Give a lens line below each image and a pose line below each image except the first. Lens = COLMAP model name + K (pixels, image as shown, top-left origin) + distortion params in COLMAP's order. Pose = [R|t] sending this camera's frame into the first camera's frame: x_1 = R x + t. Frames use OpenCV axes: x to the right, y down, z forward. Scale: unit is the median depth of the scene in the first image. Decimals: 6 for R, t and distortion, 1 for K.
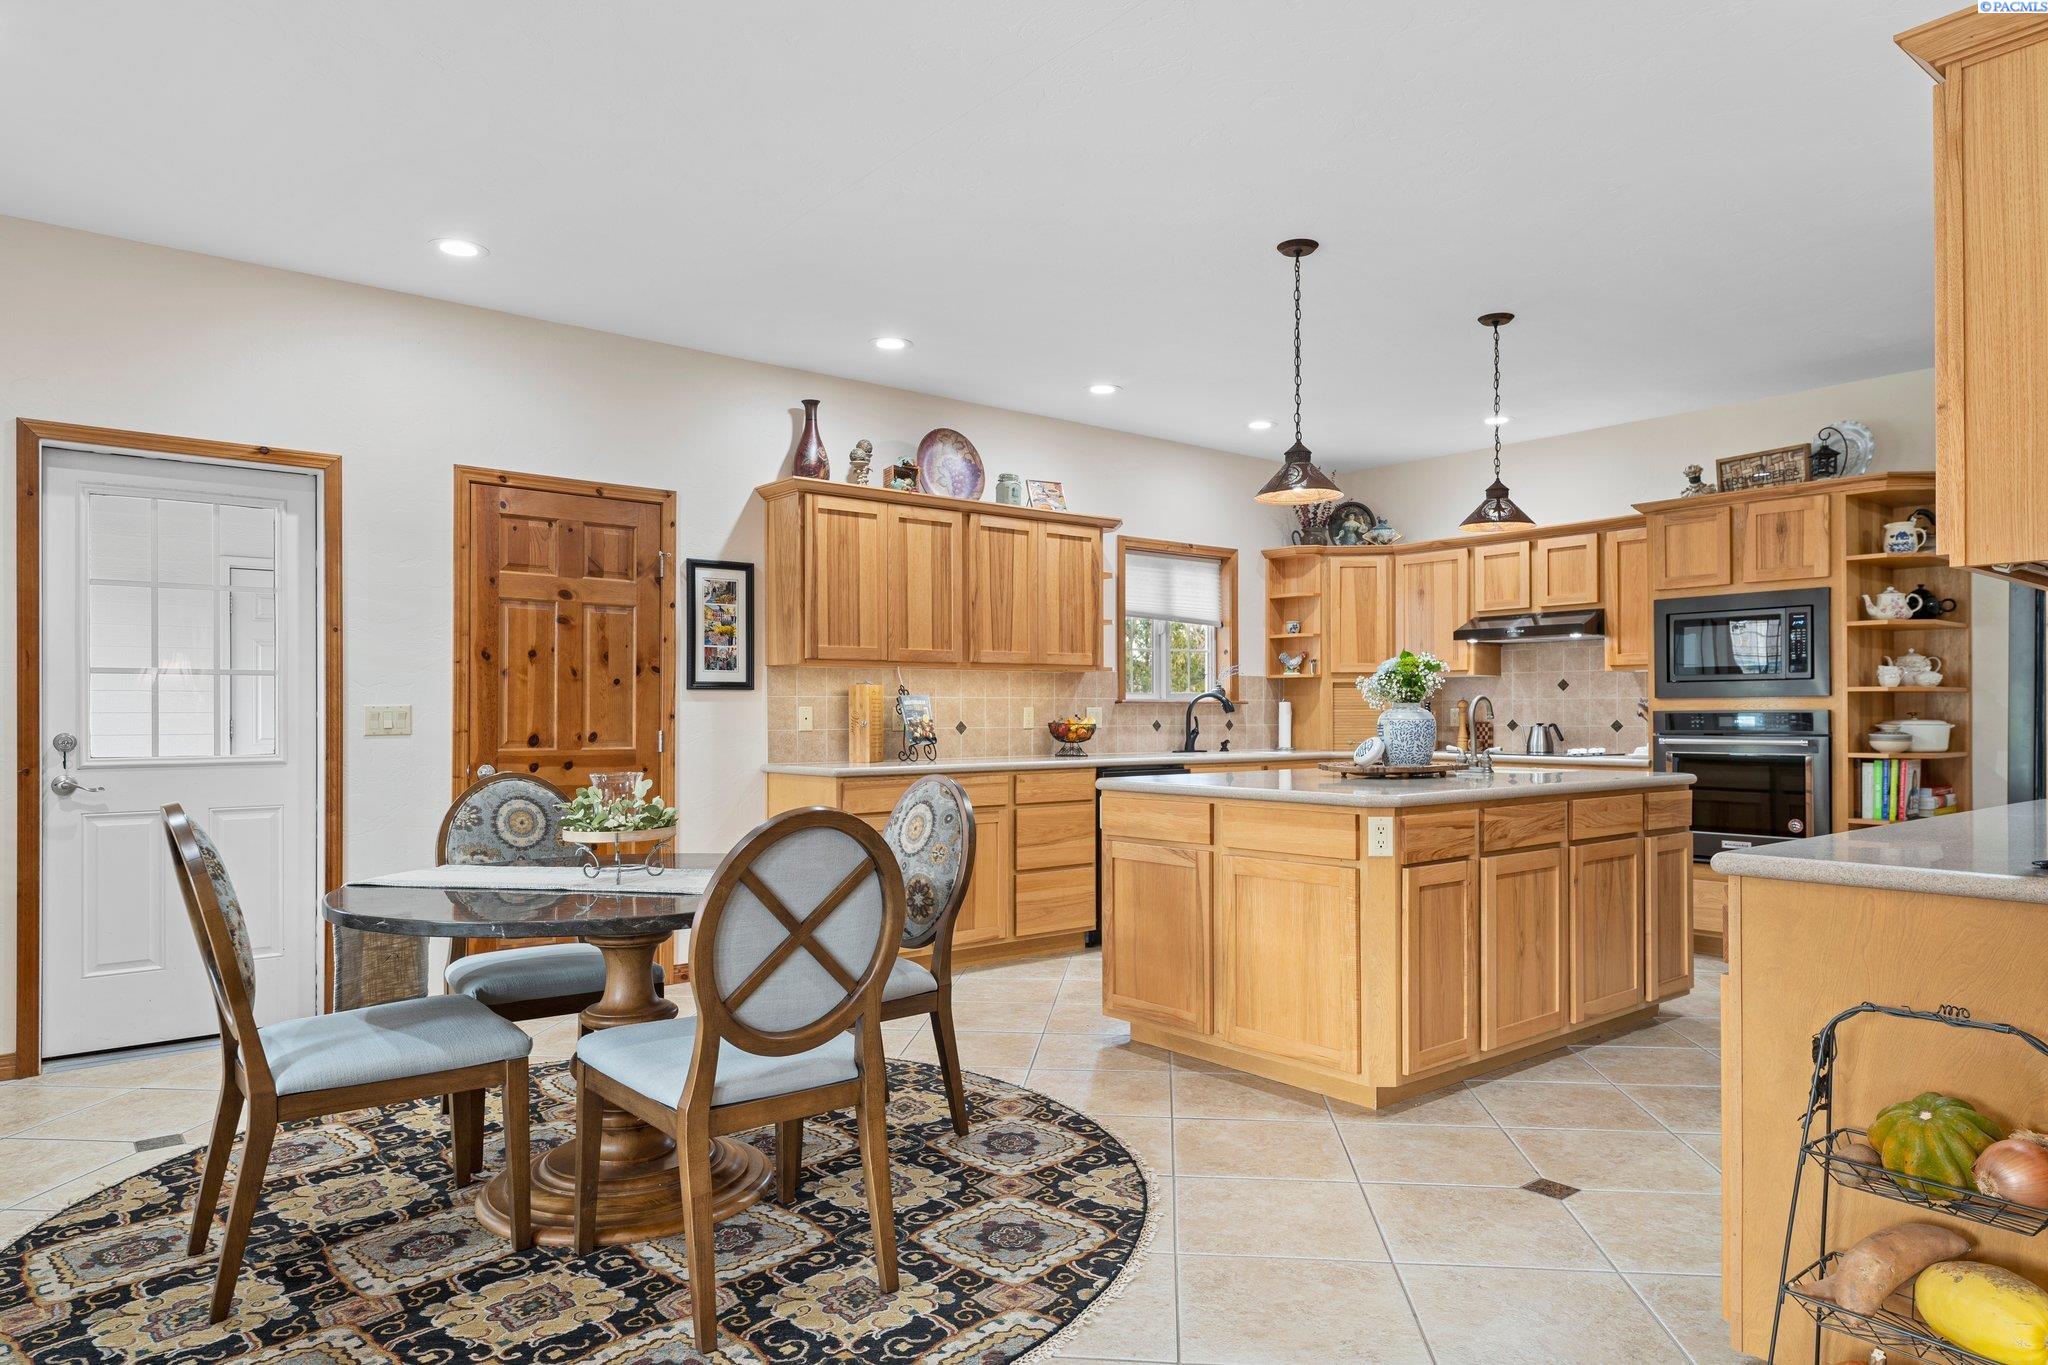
lens RADIAL K [[1271.3, 0, 1026.4], [0, 1271.3, 689.0], [0, 0, 1]] dist [0.024830, -0.001625]
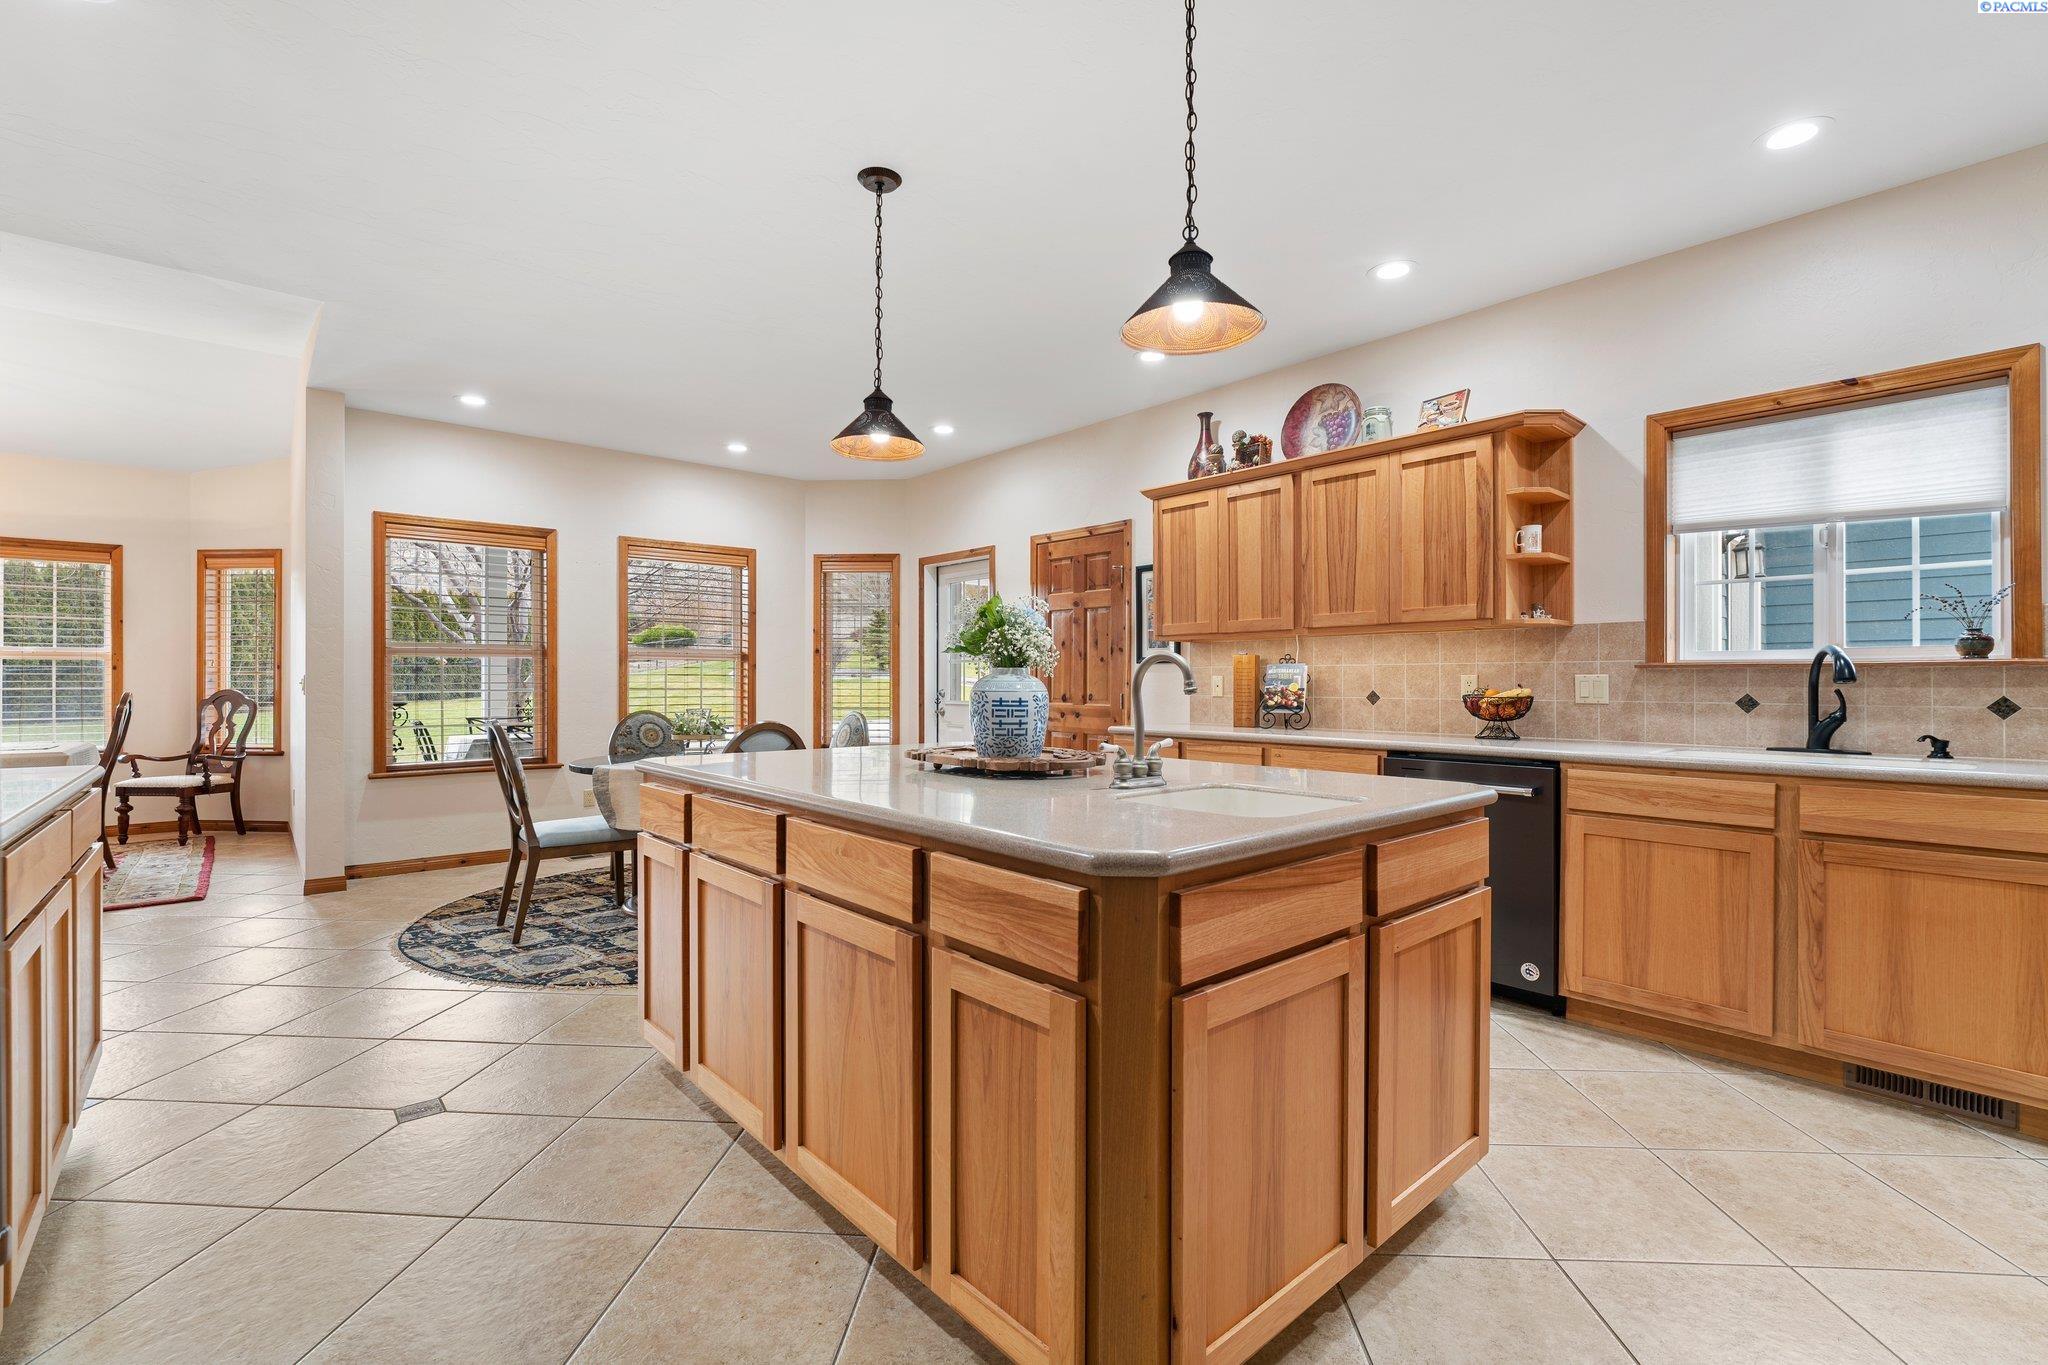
lens RADIAL K [[893.9, 0, 1024.1], [0, 893.9, 683.1], [0, 0, 1]] dist [-0.012069, 0.000439]
pose [[0.045407, 0.003787, -0.998961, 0.658968], [0.017562, 0.999835, 0.004588, 0.014087], [0.998814, -0.017752, 0.045333, 0.818471]]
